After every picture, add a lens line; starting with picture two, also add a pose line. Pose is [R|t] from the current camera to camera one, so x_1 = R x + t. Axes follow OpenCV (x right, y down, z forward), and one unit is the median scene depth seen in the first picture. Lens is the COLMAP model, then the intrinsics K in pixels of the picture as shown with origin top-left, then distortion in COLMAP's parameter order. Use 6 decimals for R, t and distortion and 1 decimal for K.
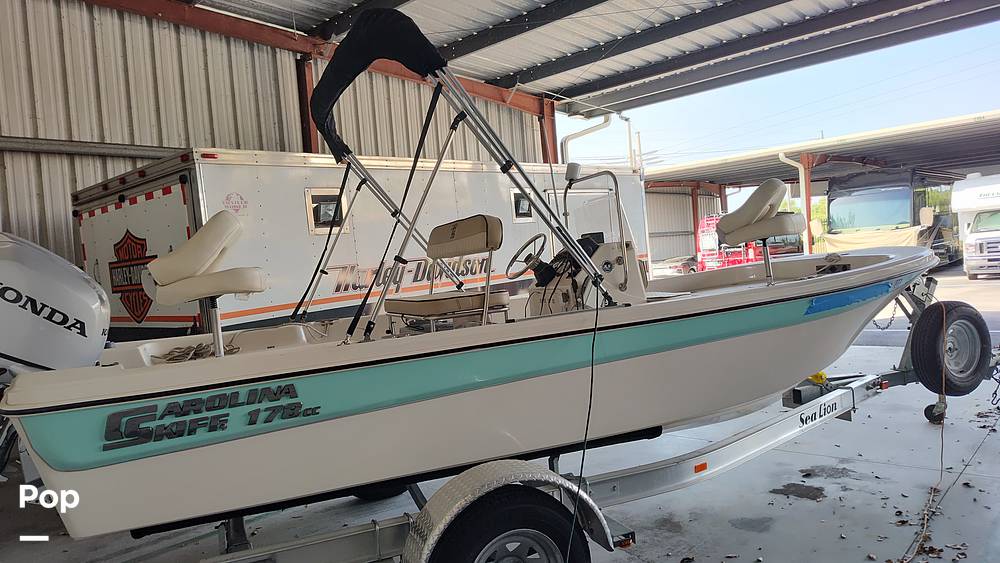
lens RADIAL K [[694.8, 0, 501.0], [0, 694.8, 279.1], [0, 0, 1]] dist [0.048790, -0.066863]
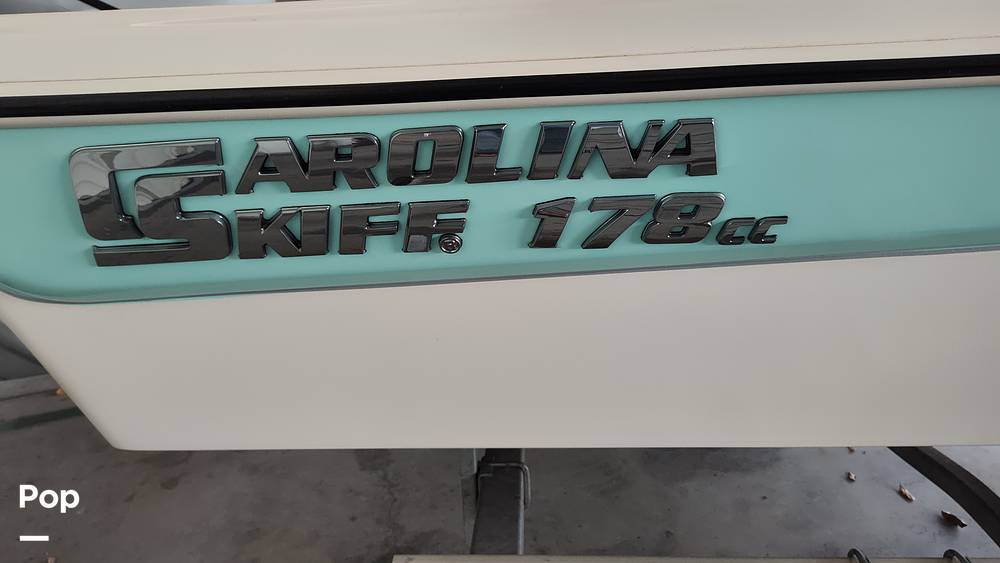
lens RADIAL K [[694.8, 0, 492.0], [0, 694.8, 278.7], [0, 0, 1]] dist [0.048790, -0.066863]
pose [[0.900992, 0.195245, -0.387419, -0.180657], [-0.047767, 0.932223, 0.358718, 0.081915], [0.431199, -0.304696, 0.849251, 0.513930]]
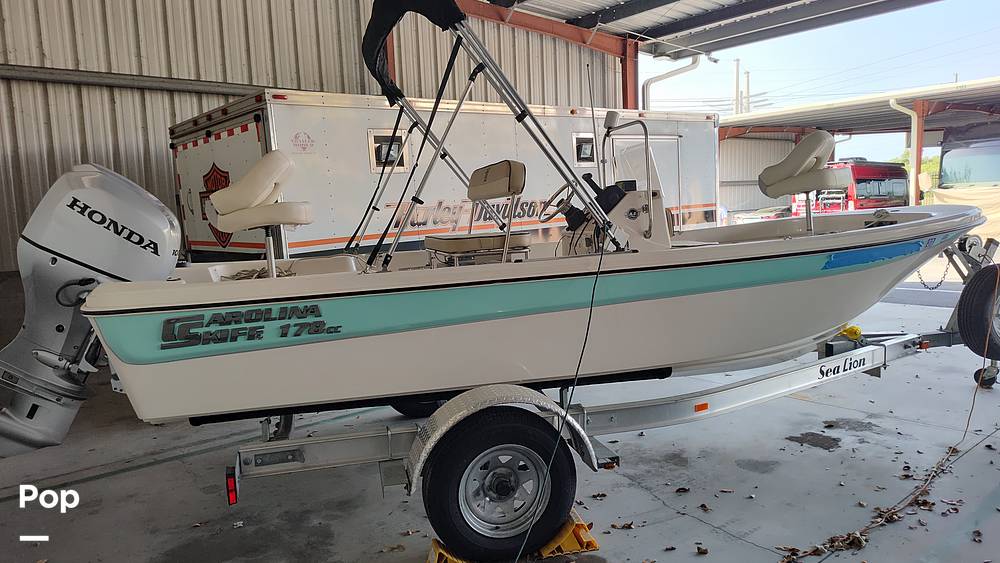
lens RADIAL K [[694.8, 0, 501.8], [0, 694.8, 282.6], [0, 0, 1]] dist [0.048790, -0.066863]
pose [[0.990244, 0.053072, -0.128841, 0.104764], [-0.041467, 0.994974, 0.091147, -0.002886], [0.133031, -0.084916, 0.987467, -0.067632]]
